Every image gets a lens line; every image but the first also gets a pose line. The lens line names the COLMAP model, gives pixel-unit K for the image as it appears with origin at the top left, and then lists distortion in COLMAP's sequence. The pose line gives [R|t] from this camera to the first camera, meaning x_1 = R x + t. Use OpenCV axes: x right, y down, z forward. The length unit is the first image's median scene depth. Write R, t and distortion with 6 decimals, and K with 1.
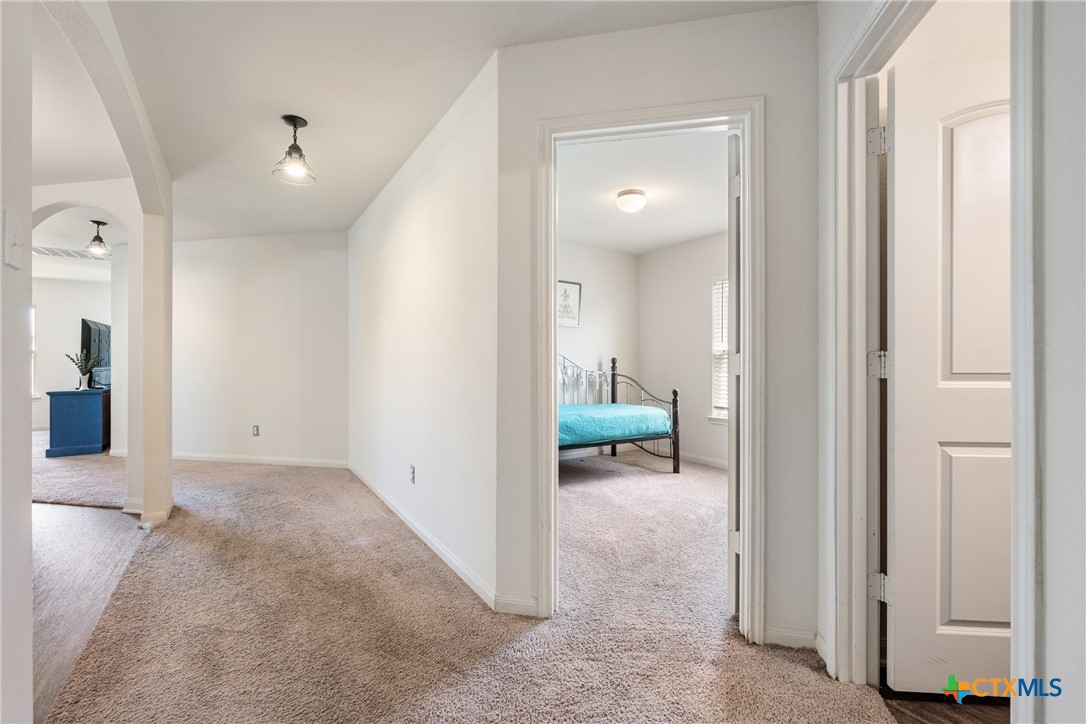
lens RADIAL K [[472.4, 0, 538.0], [0, 472.4, 365.1], [0, 0, 1]] dist [-0.000191, -0.000162]
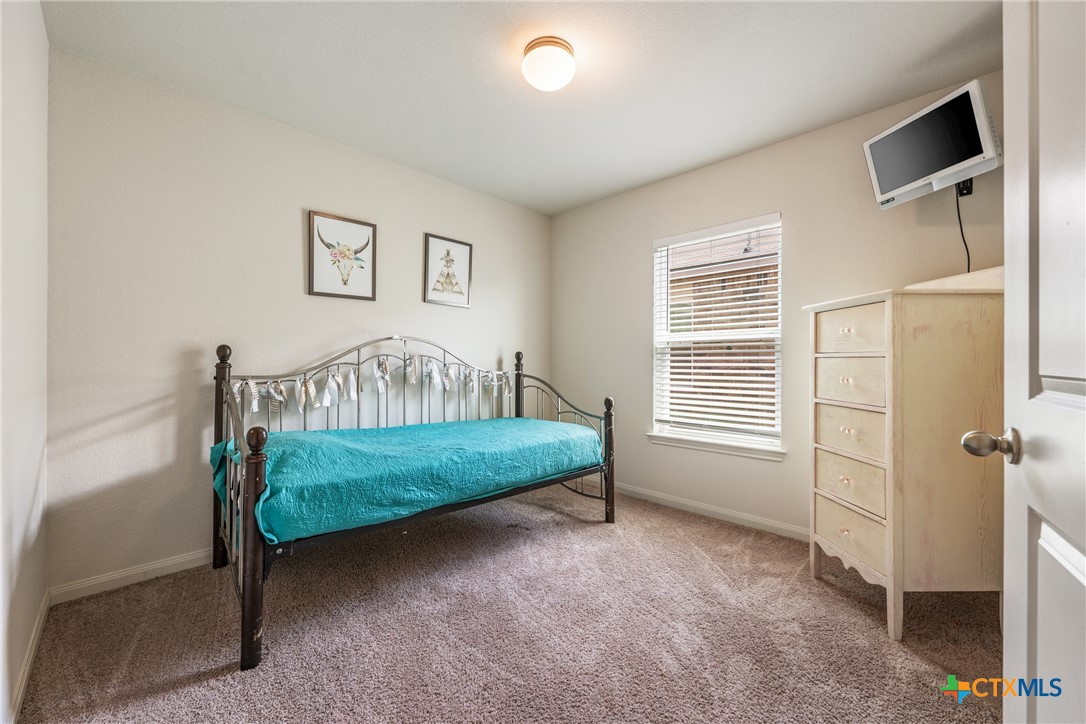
lens RADIAL K [[435.0, 0, 543.0], [0, 435.0, 362.0], [0, 0, 1]] dist [0.000913, 0.000083]
pose [[0.977917, 0.000298, 0.208991, 0.063896], [-0.000092, 1.000000, -0.000995, 0.000354], [-0.208991, 0.000954, 0.977917, 0.380317]]
